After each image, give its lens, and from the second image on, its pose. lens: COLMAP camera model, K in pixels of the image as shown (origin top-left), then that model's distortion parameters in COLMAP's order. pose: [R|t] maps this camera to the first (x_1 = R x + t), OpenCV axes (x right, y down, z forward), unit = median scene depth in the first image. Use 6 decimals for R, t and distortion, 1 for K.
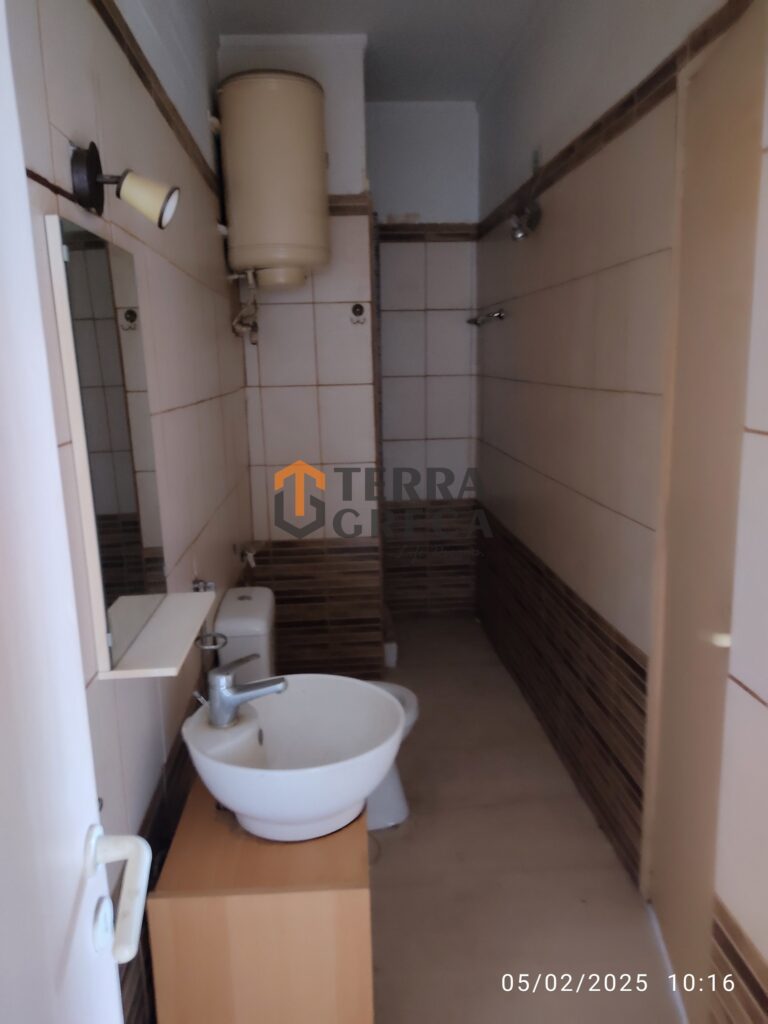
lens RADIAL K [[768.6, 0, 381.7], [0, 768.6, 515.6], [0, 0, 1]] dist [0.074021, -0.107839]
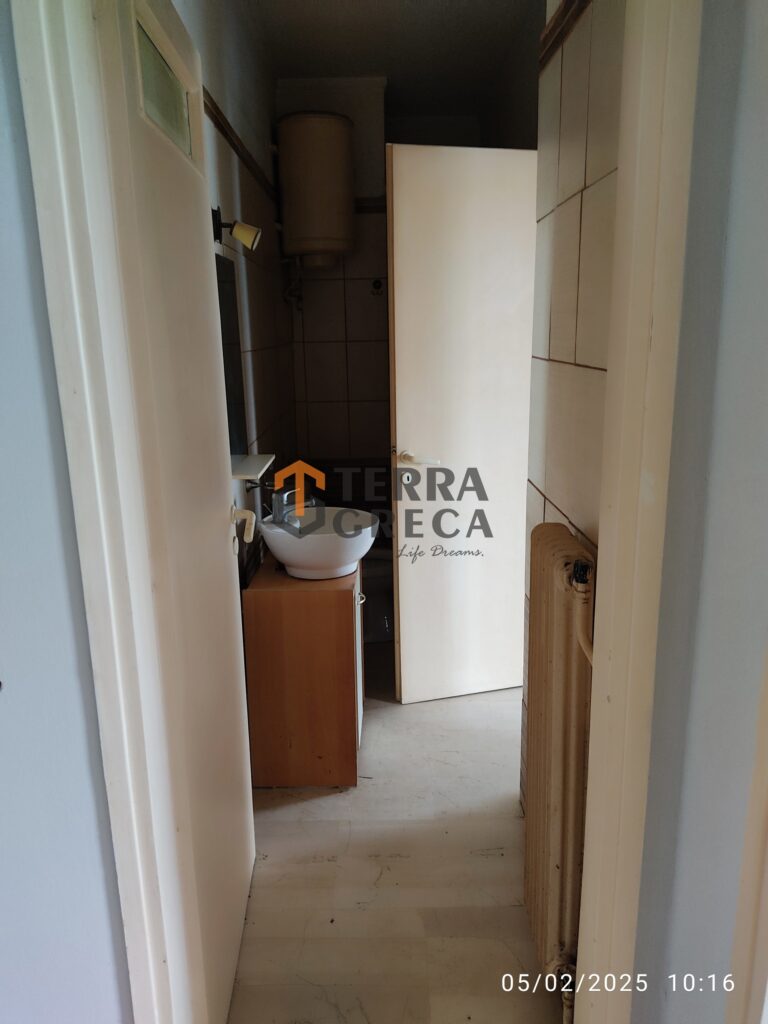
lens RADIAL K [[768.6, 0, 386.3], [0, 768.6, 508.4], [0, 0, 1]] dist [0.074021, -0.107839]
pose [[0.998580, 0.021840, -0.048585, 0.064571], [-0.020160, 0.999191, 0.034805, 0.080880], [0.049305, -0.033776, 0.998212, -0.382686]]
